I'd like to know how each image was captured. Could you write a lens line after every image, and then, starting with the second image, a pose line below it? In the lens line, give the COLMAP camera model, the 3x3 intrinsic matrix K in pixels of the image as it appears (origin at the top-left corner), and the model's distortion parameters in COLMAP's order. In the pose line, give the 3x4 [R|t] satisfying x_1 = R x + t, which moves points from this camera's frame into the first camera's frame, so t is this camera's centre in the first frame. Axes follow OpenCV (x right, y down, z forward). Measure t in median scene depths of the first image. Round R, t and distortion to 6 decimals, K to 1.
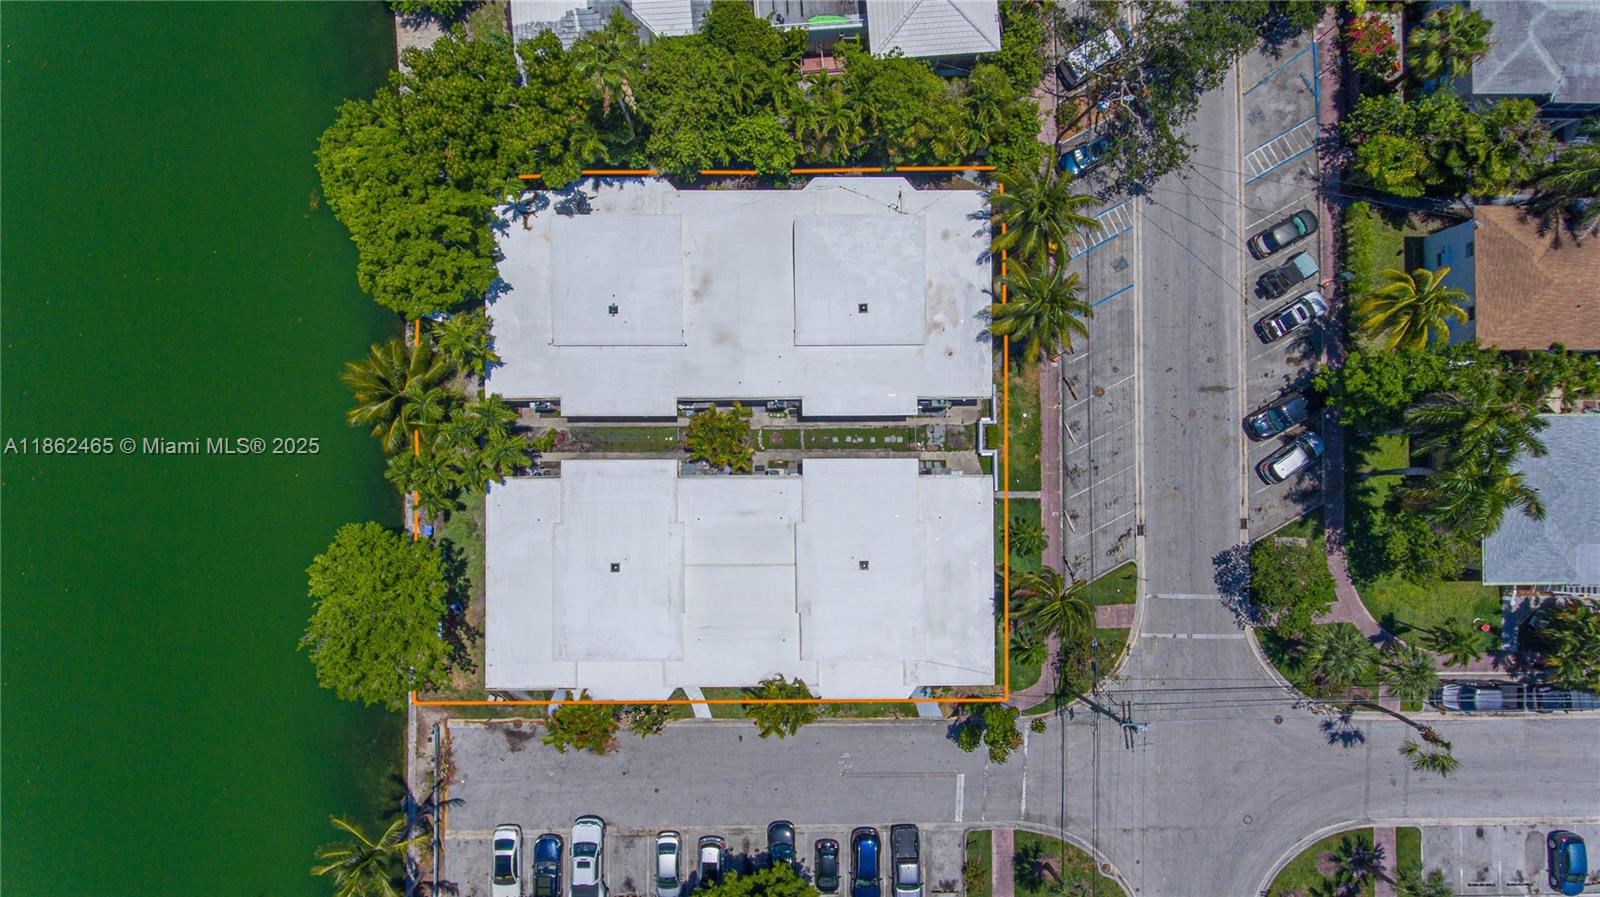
lens RADIAL K [[937.3, 0, 805.3], [0, 937.3, 453.1], [0, 0, 1]] dist [-0.000771, 0.000188]
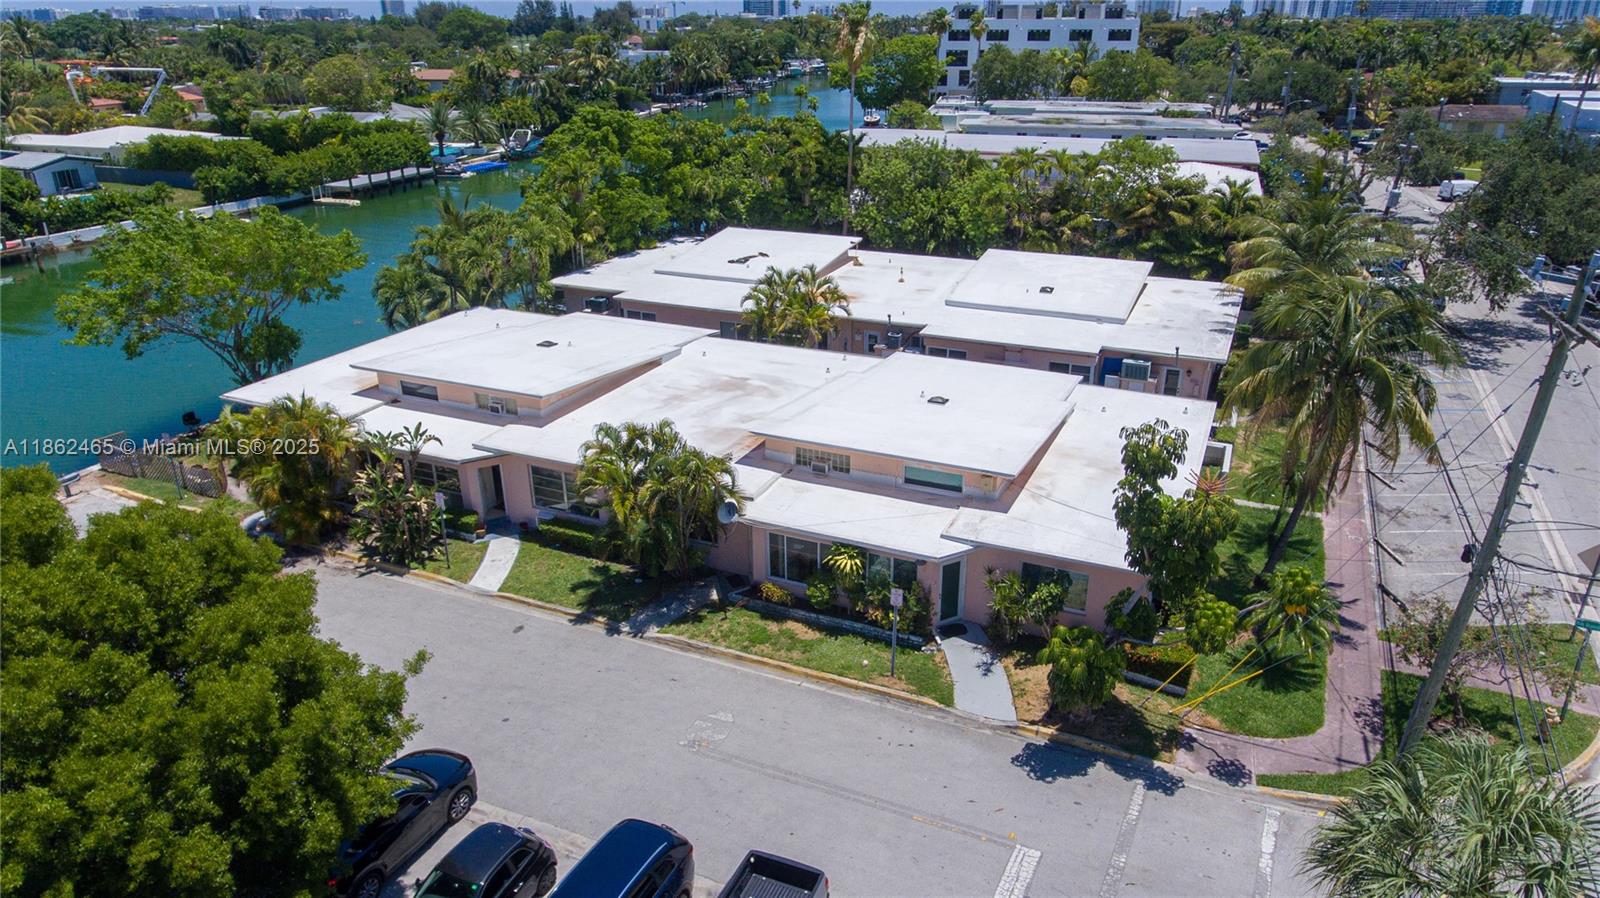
lens RADIAL K [[1030.9, 0, 805.6], [0, 1030.9, 457.1], [0, 0, 1]] dist [0.000801, -0.000590]
pose [[0.907957, 0.147647, -0.392192, 0.214345], [-0.418573, 0.364796, -0.831698, 0.607559], [0.020273, 0.919307, 0.393020, 0.761256]]
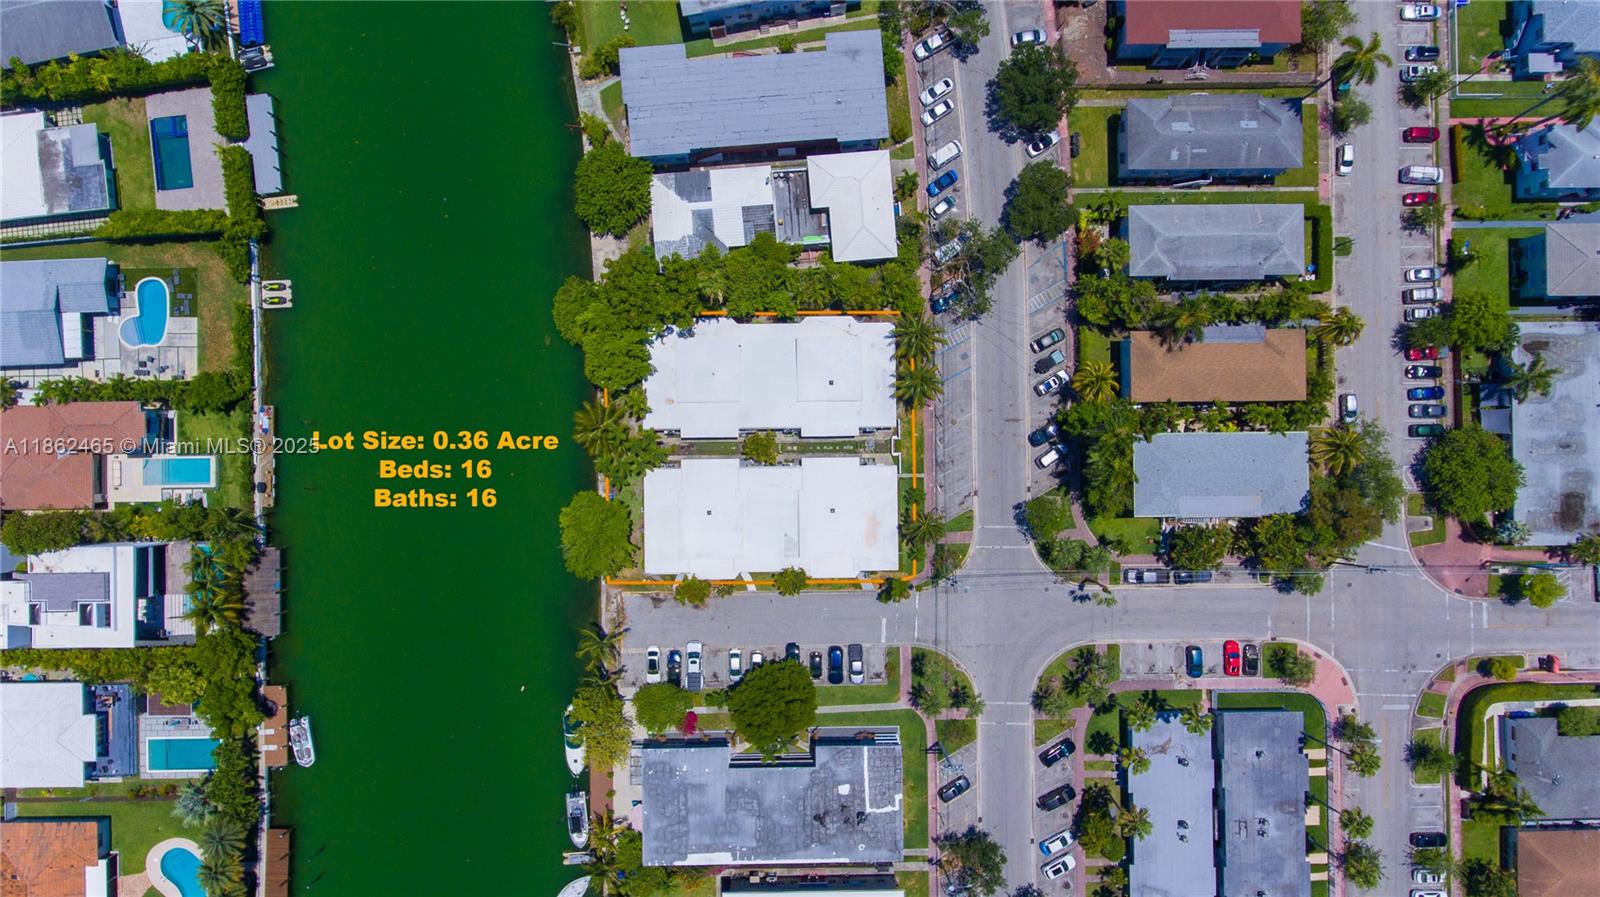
lens RADIAL K [[932.5, 0, 814.9], [0, 932.5, 448.8], [0, 0, 1]] dist [0.003668, 0.001032]
pose [[0.999958, -0.007976, 0.004474, 0.015926], [0.007962, 0.999963, 0.003132, -0.018708], [-0.004499, -0.003096, 0.999985, -0.952131]]
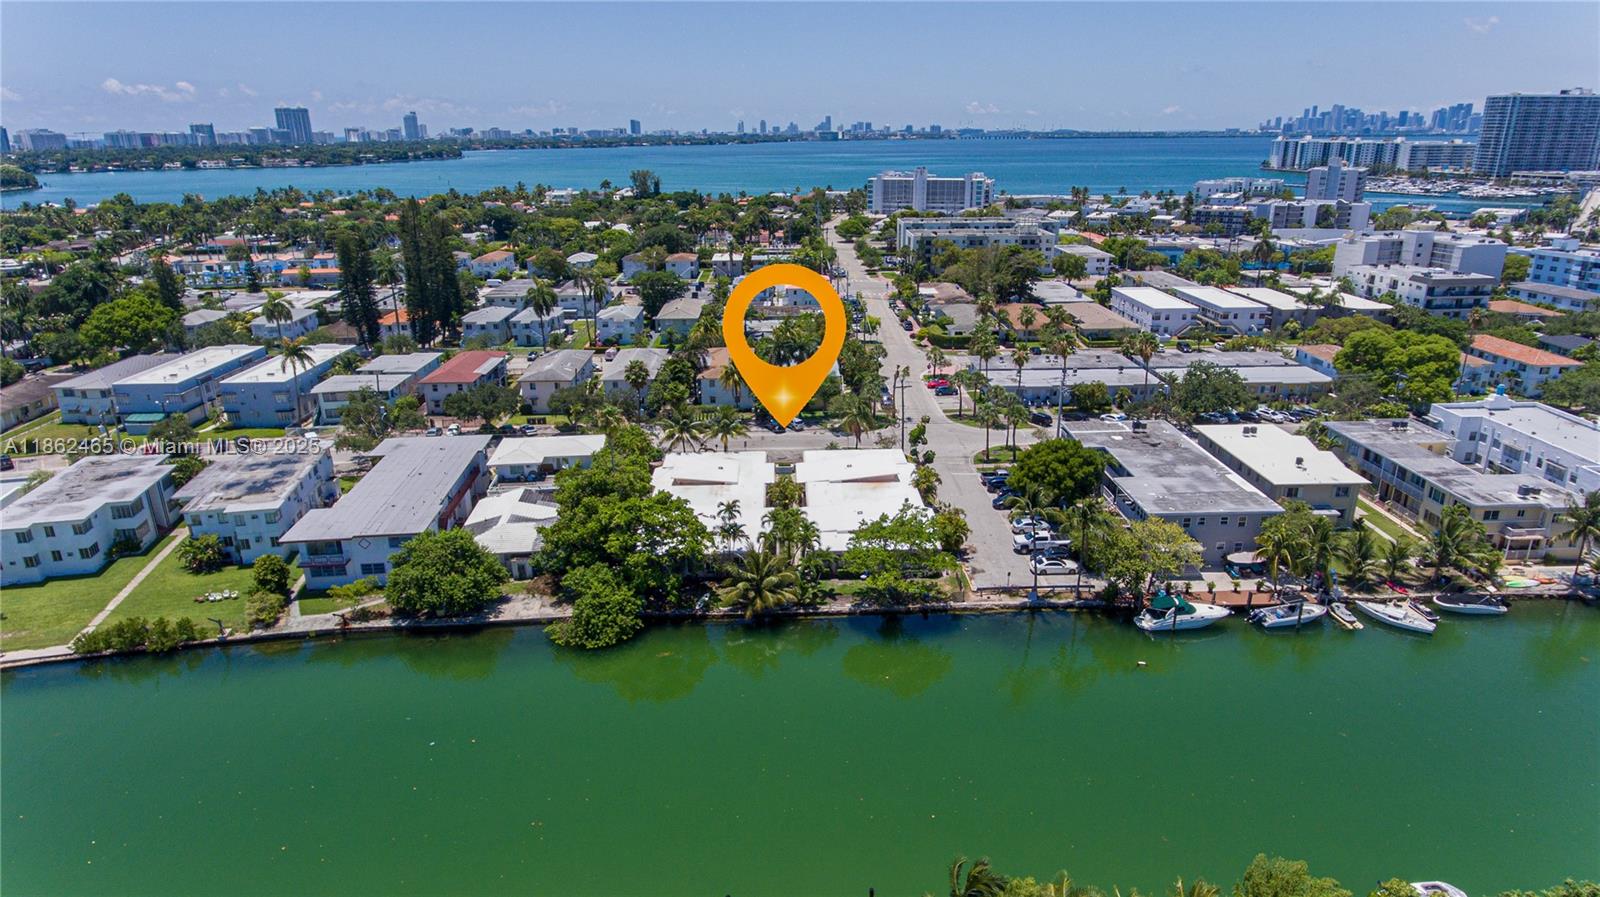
lens RADIAL K [[937.3, 0, 805.3], [0, 937.3, 453.1], [0, 0, 1]] dist [-0.000771, 0.000188]
pose [[-0.023437, -0.331041, 0.943325, -1.730560], [0.999710, -0.002482, 0.023967, -0.019787], [-0.005592, 0.943613, 0.331003, 0.294079]]
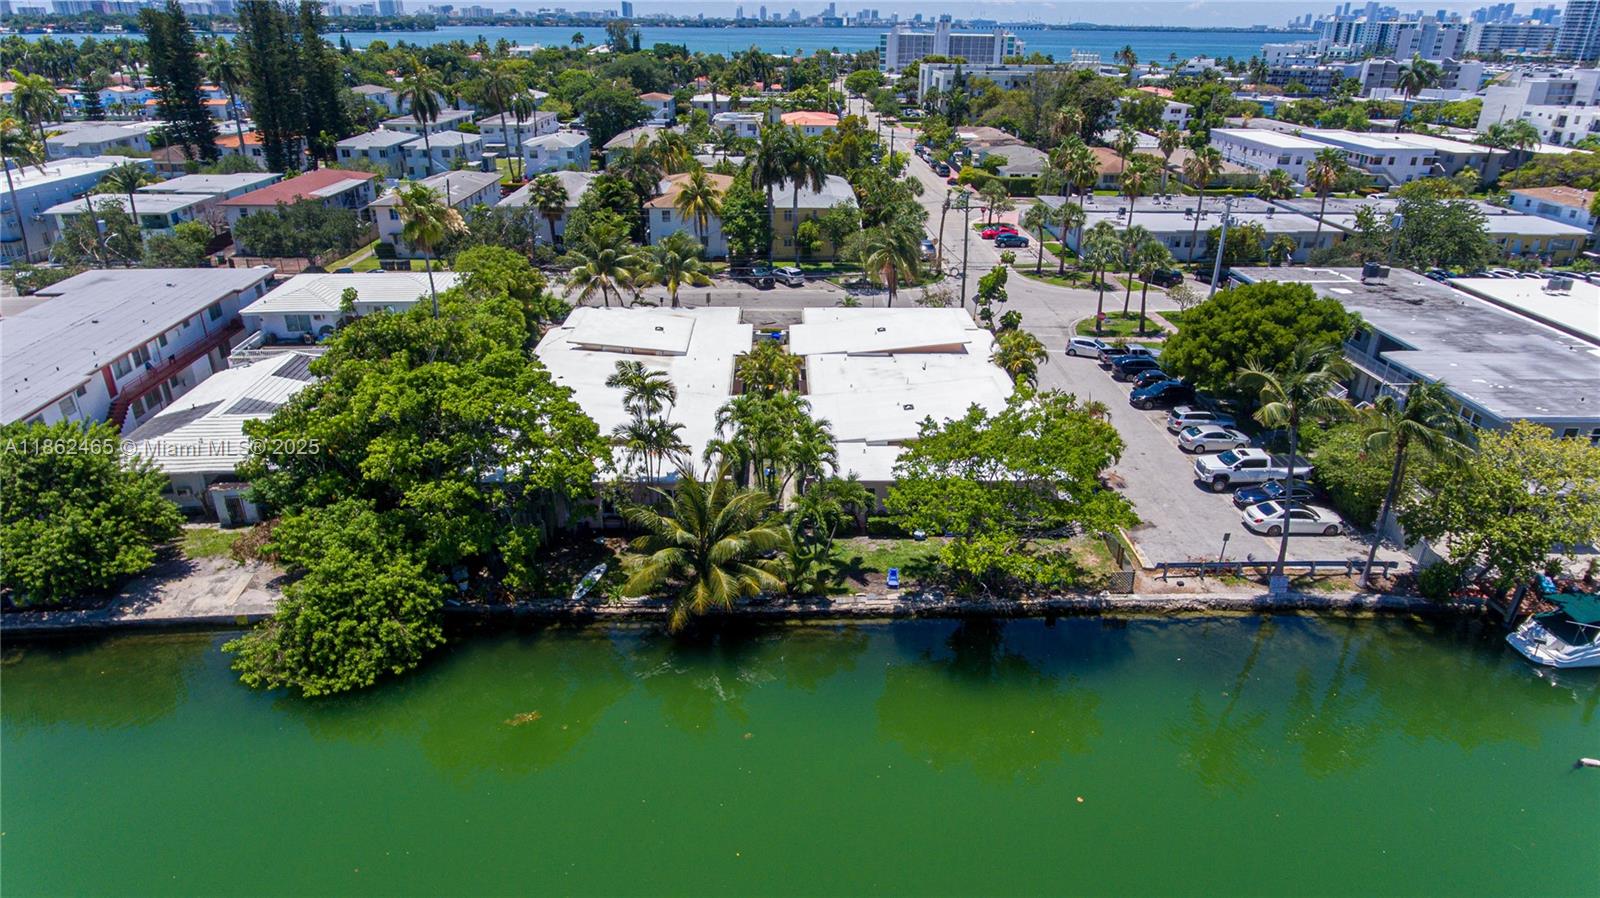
lens RADIAL K [[958.3, 0, 800.0], [0, 958.3, 449.0], [0, 0, 1]] dist [-0.006854, -0.001484]
pose [[-0.015850, -0.415996, 0.909228, -1.029925], [0.999618, 0.013997, 0.023829, -0.005929], [-0.022640, 0.909259, 0.415615, 0.608377]]
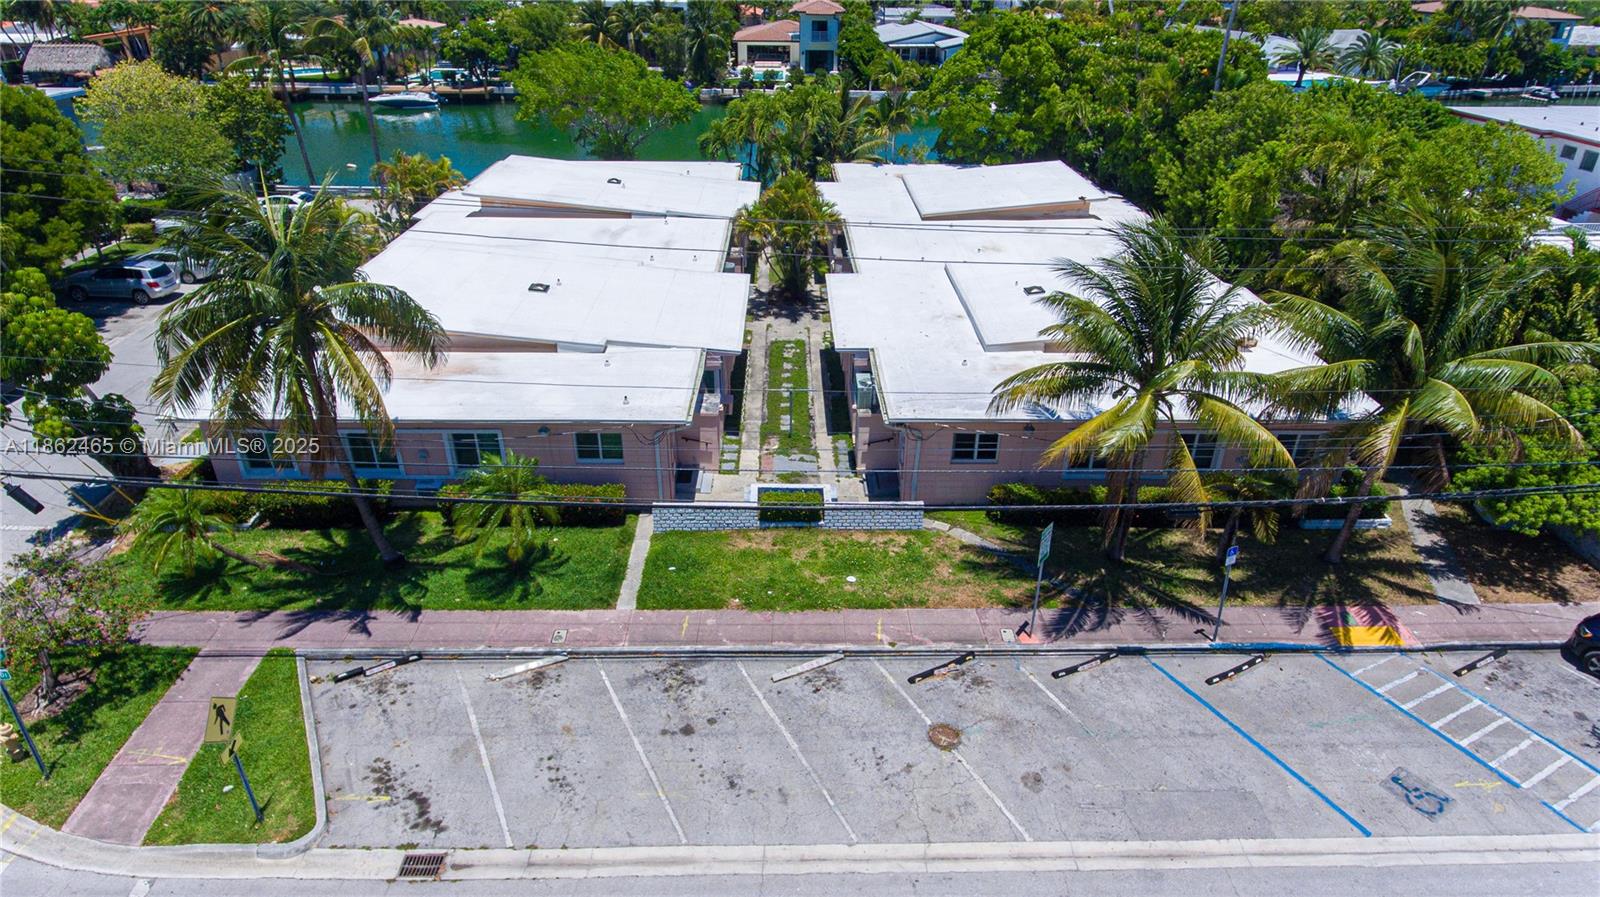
lens RADIAL K [[937.3, 0, 805.3], [0, 937.3, 453.1], [0, 0, 1]] dist [-0.000771, 0.000188]
pose [[0.016571, 0.471853, -0.881521, 0.537728], [-0.999863, 0.007750, -0.014647, -0.018067], [-0.000080, 0.881643, 0.471917, 0.795331]]
